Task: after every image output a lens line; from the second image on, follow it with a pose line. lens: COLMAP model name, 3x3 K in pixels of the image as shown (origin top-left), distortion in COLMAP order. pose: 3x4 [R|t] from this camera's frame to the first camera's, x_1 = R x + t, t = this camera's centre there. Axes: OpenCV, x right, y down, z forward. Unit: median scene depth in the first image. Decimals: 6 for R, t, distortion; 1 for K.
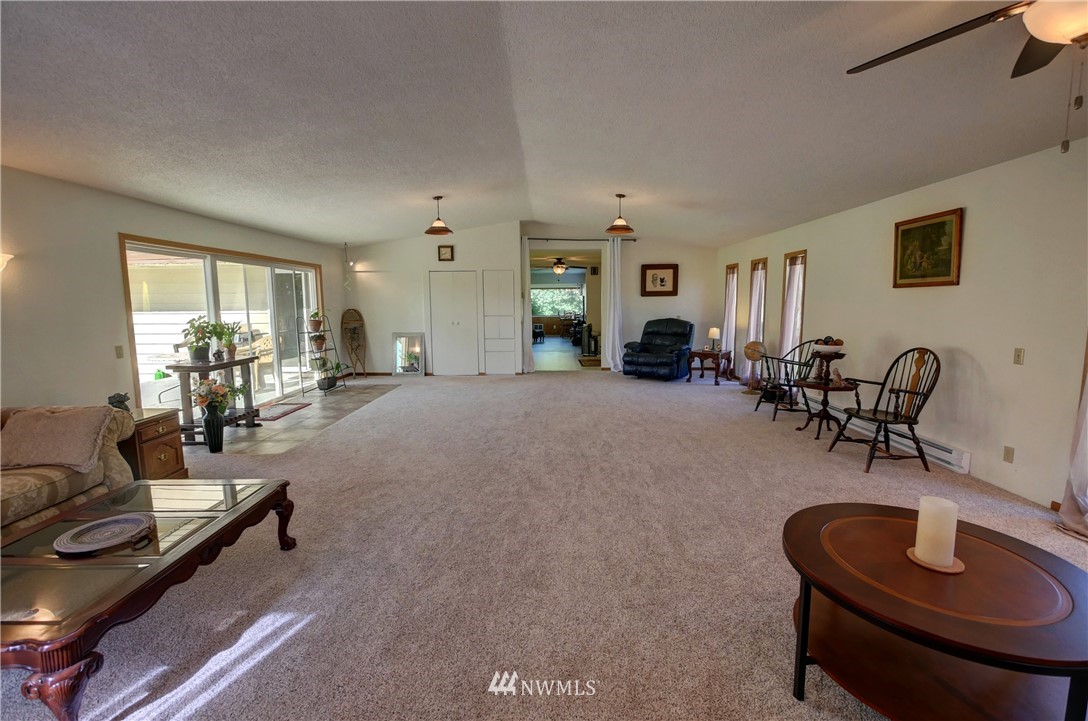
lens RADIAL K [[455.2, 0, 549.5], [0, 455.2, 354.7], [0, 0, 1]] dist [-0.010661, -0.000164]
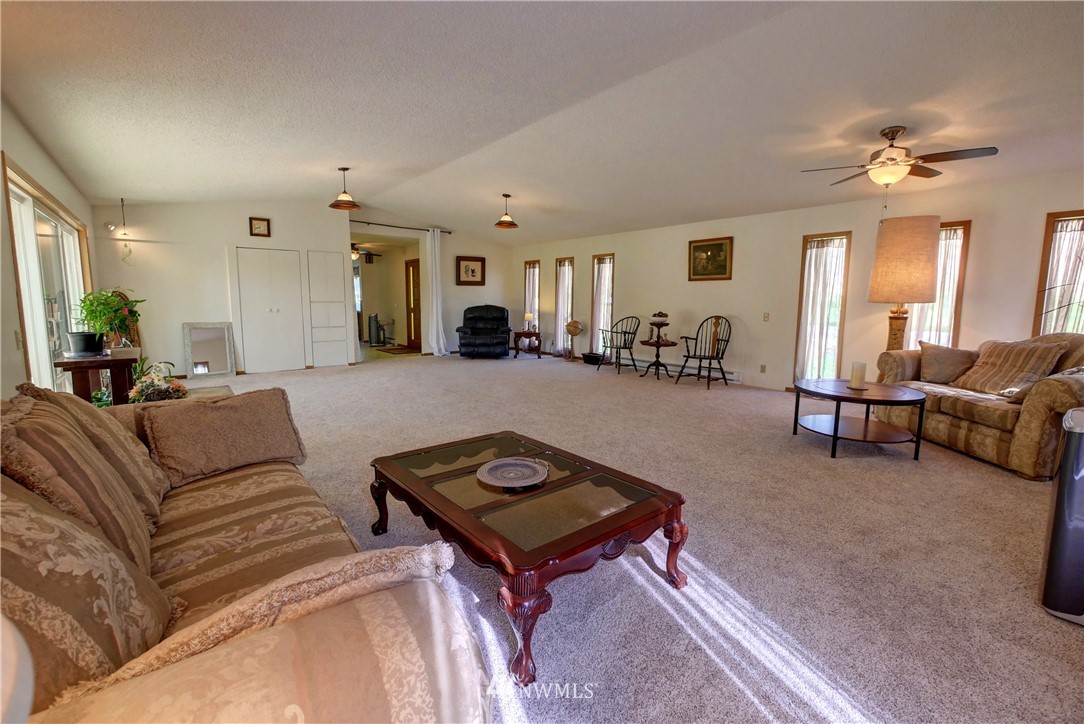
lens RADIAL K [[455.9, 0, 540.9], [0, 455.9, 353.6], [0, 0, 1]] dist [-0.009563, -0.000059]
pose [[0.787817, -0.063845, 0.612591, -0.384650], [0.059382, 0.997853, 0.027630, 0.020545], [-0.613040, 0.014610, 0.789917, 0.021889]]
